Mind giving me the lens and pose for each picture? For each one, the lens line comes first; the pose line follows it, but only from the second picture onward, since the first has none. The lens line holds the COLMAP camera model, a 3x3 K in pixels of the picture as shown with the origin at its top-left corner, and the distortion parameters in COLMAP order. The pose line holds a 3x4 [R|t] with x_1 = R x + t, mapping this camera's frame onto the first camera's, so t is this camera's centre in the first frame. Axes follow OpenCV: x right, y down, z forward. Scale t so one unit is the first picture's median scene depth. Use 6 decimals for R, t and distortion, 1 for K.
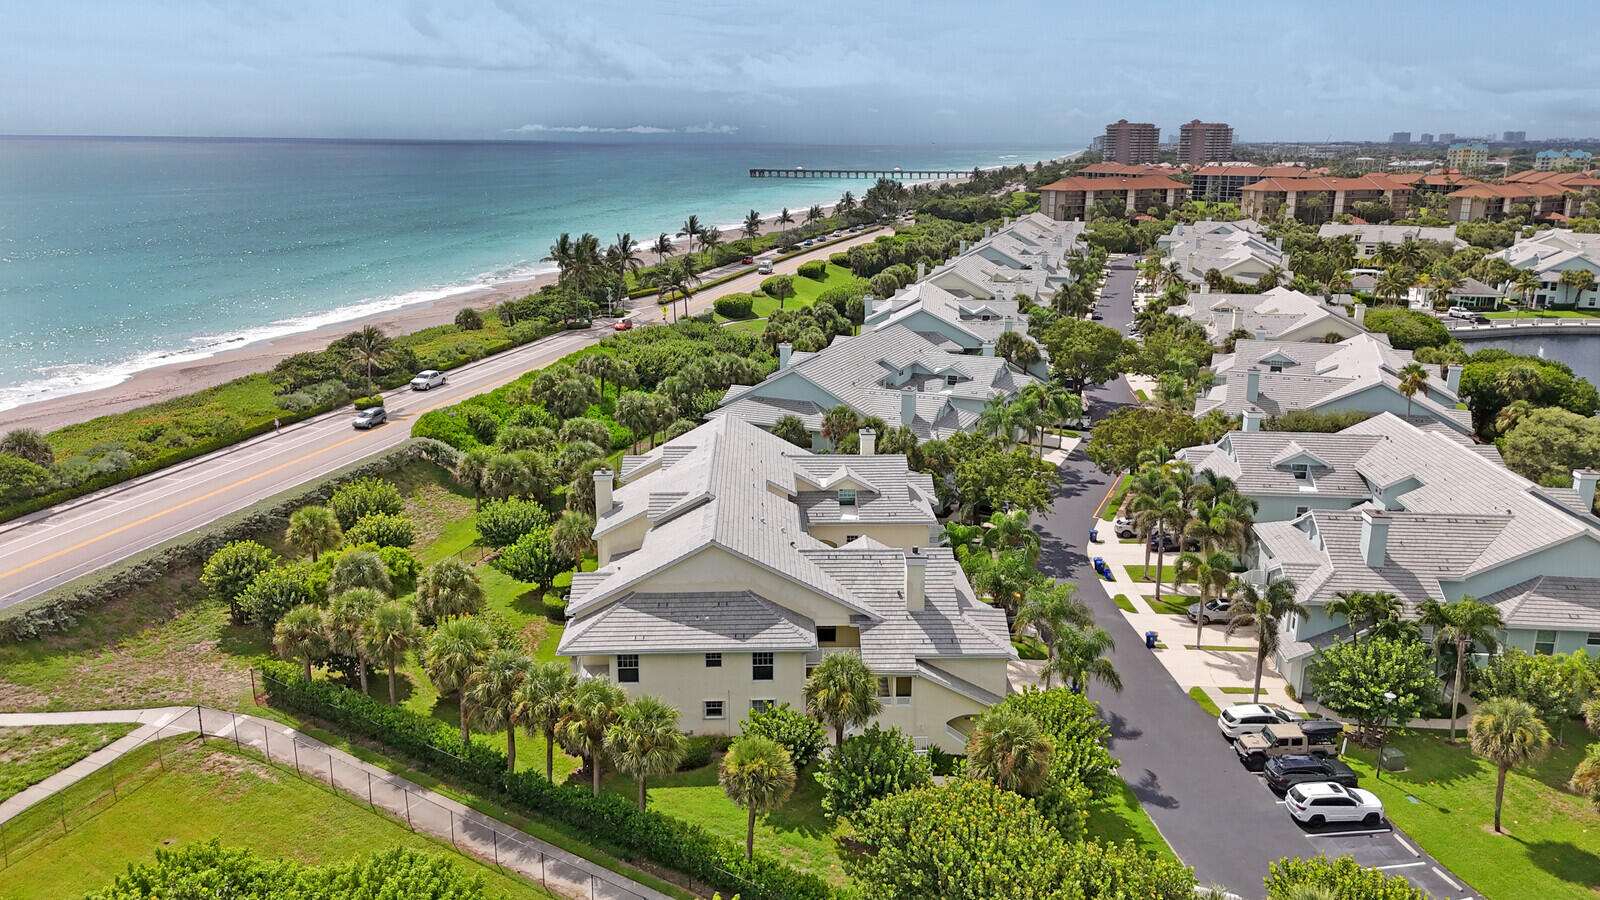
lens RADIAL K [[1176.9, 0, 800.0], [0, 1176.9, 450.0], [0, 0, 1]] dist [0.064681, -0.047601]
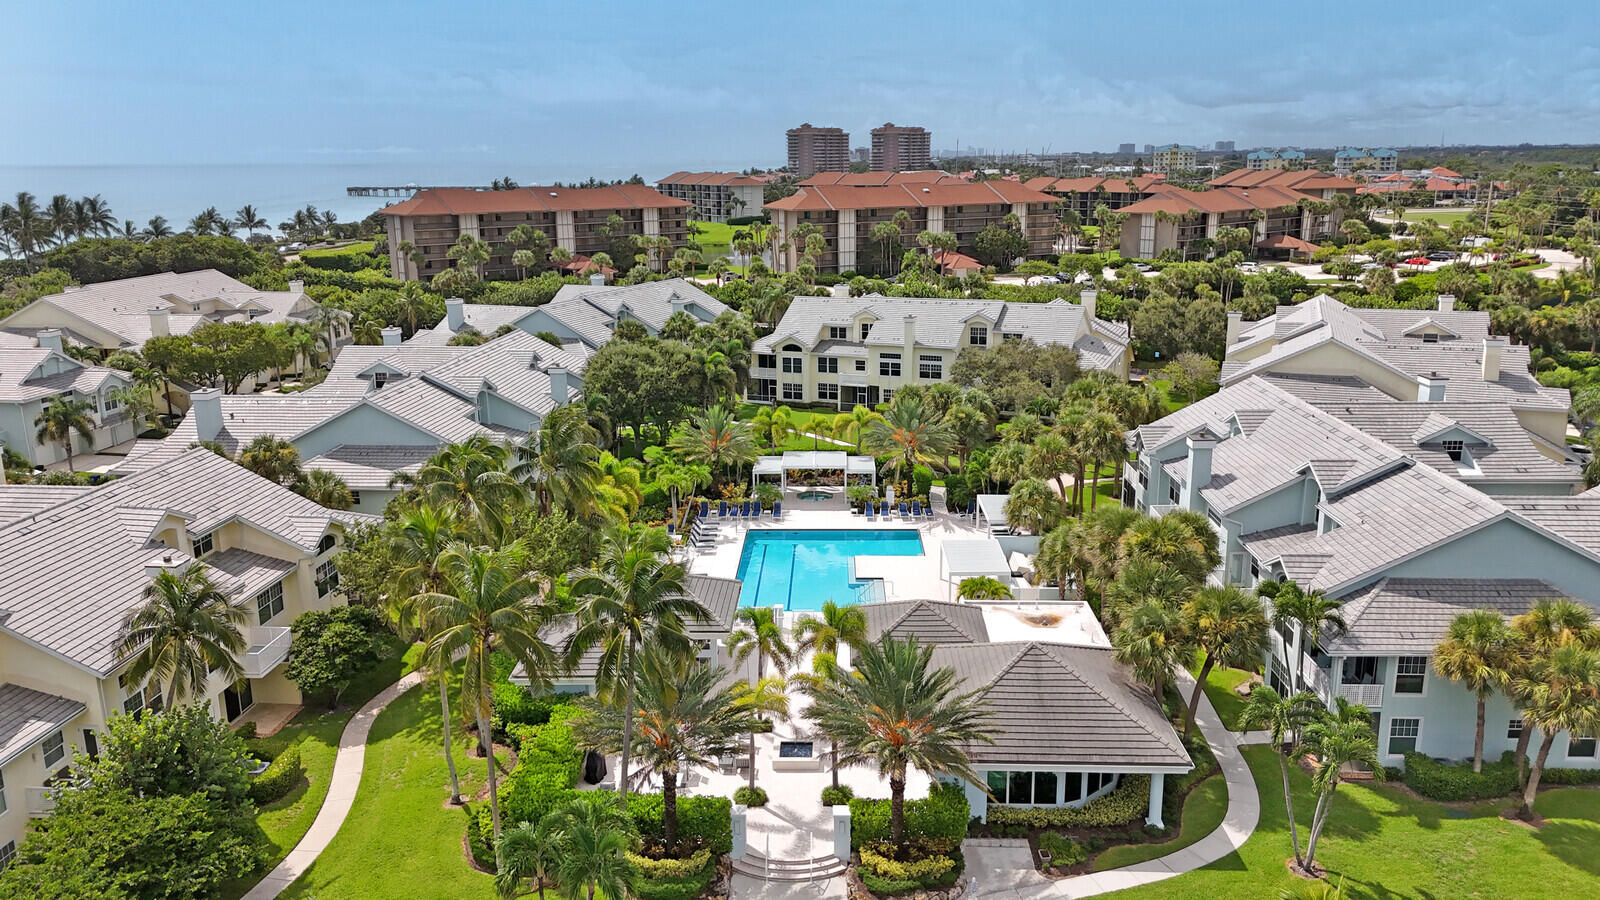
lens RADIAL K [[1176.9, 0, 800.0], [0, 1176.9, 450.0], [0, 0, 1]] dist [0.064681, -0.047601]
pose [[0.981957, -0.062115, 0.178614, 0.277078], [0.064641, 0.997874, -0.008354, -0.101391], [-0.177716, 0.019749, 0.983884, 0.459943]]
